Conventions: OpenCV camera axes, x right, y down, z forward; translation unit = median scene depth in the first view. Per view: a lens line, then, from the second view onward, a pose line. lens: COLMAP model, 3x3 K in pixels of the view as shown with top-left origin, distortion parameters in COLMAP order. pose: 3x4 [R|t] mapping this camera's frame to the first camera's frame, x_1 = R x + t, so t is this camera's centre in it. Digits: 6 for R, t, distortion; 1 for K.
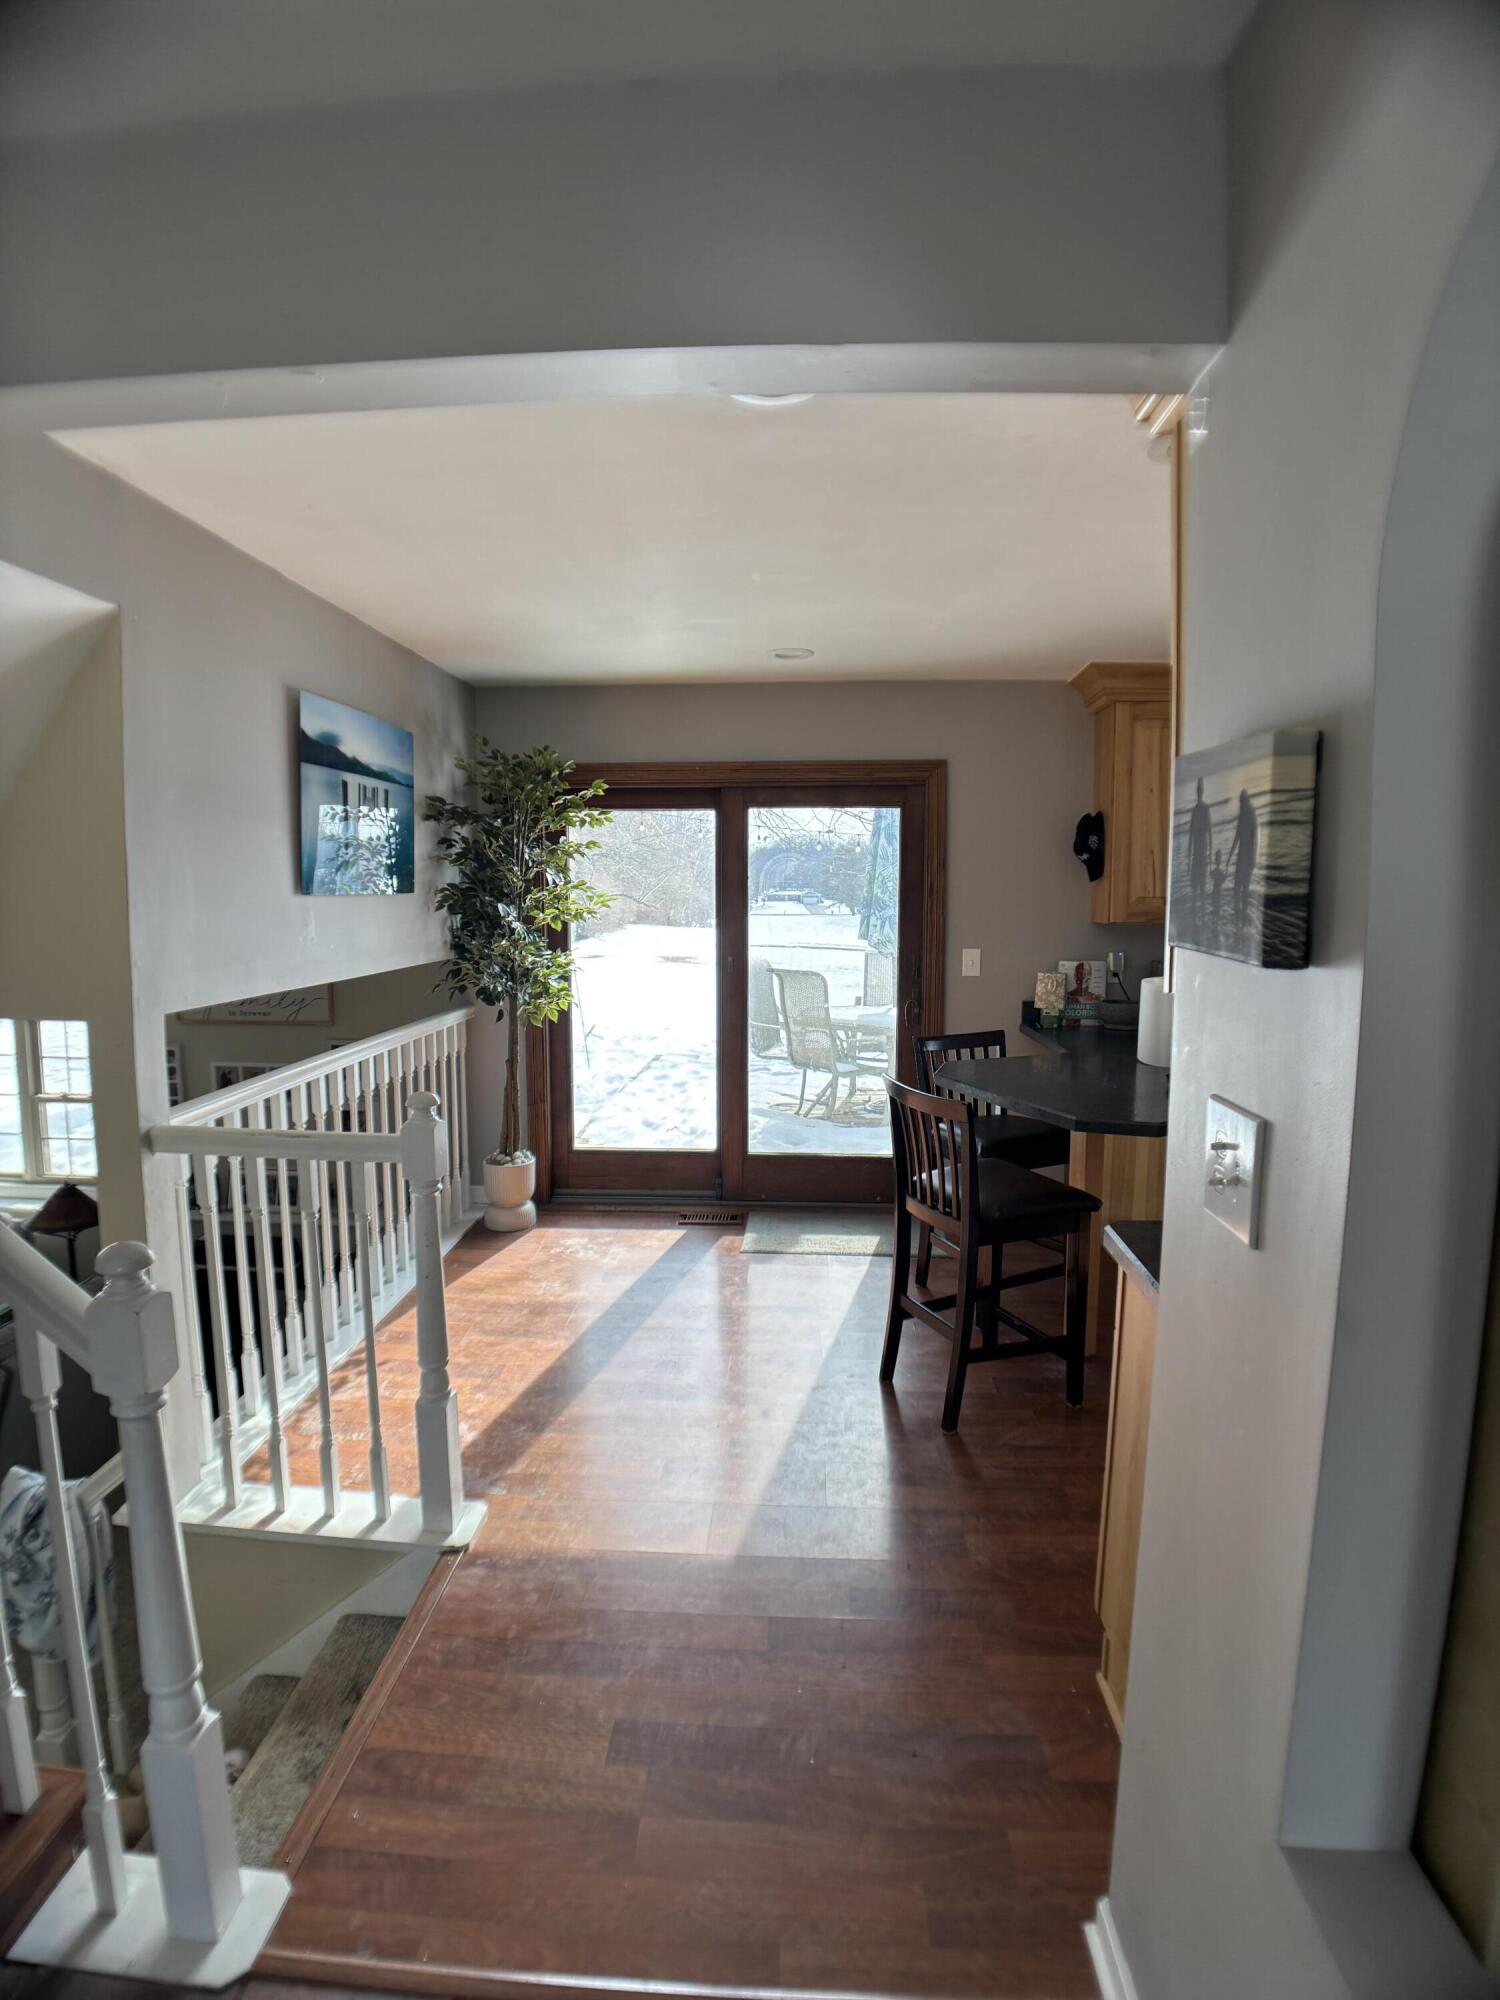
lens RADIAL K [[1028.8, 0, 750.0], [0, 1028.8, 1000.0], [0, 0, 1]] dist [-0.095813, 0.017910]
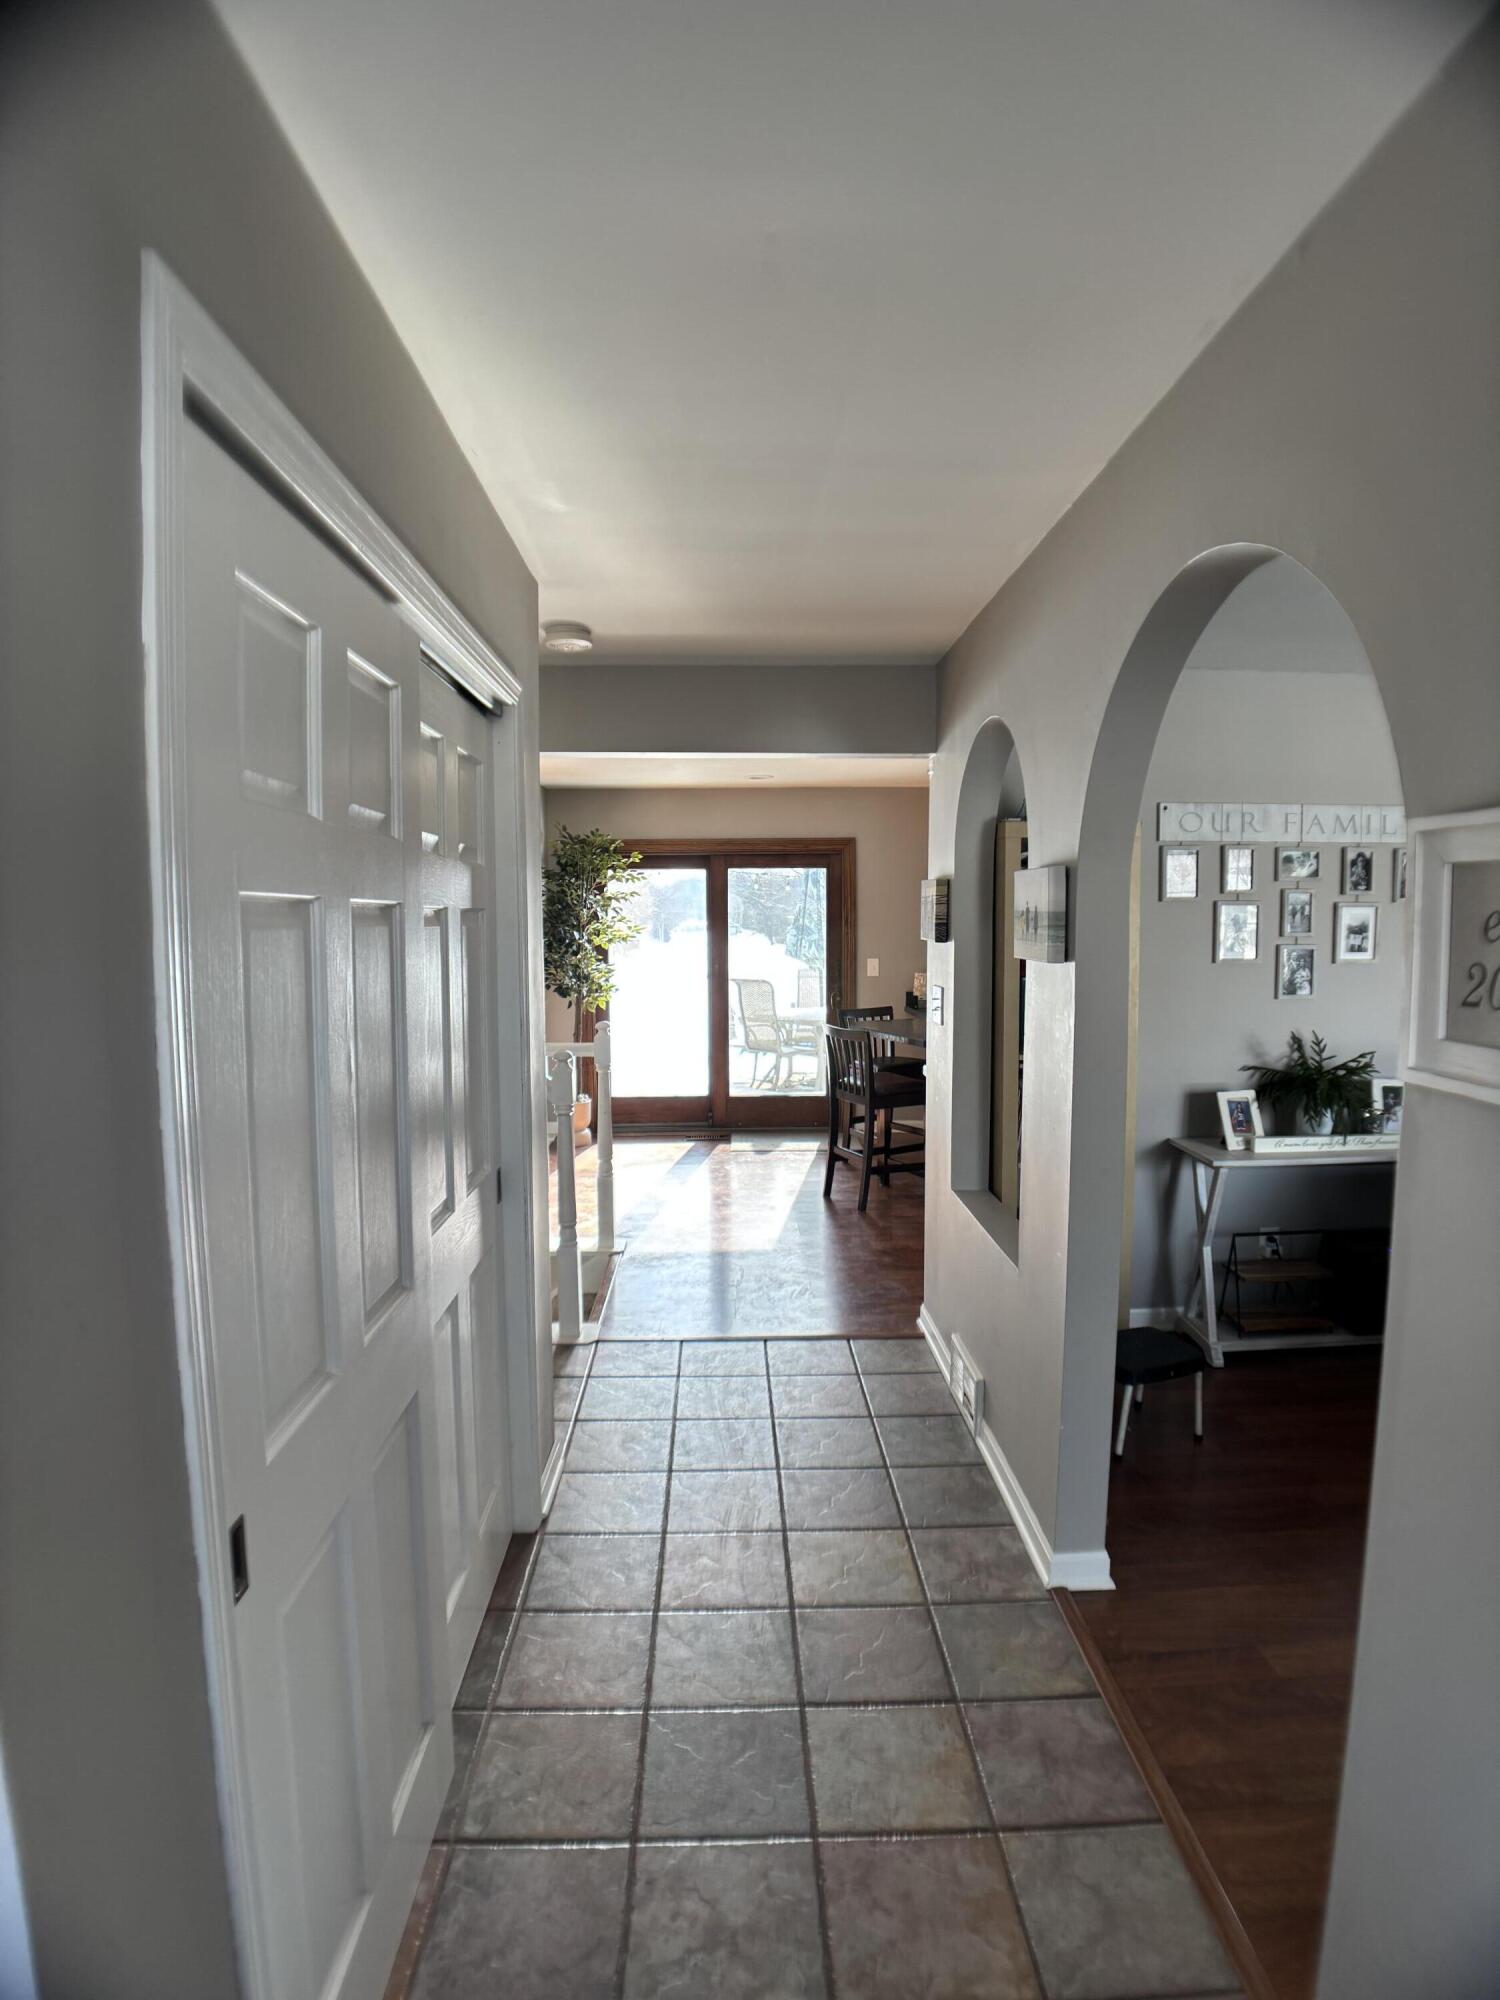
lens RADIAL K [[1035.8, 0, 758.6], [0, 1035.8, 987.3], [0, 0, 1]] dist [-0.066502, 0.000346]
pose [[0.996116, -0.010437, 0.087432, -0.095647], [0.014162, 0.999013, -0.042095, 0.057664], [-0.086907, 0.043170, 0.995281, -0.552426]]
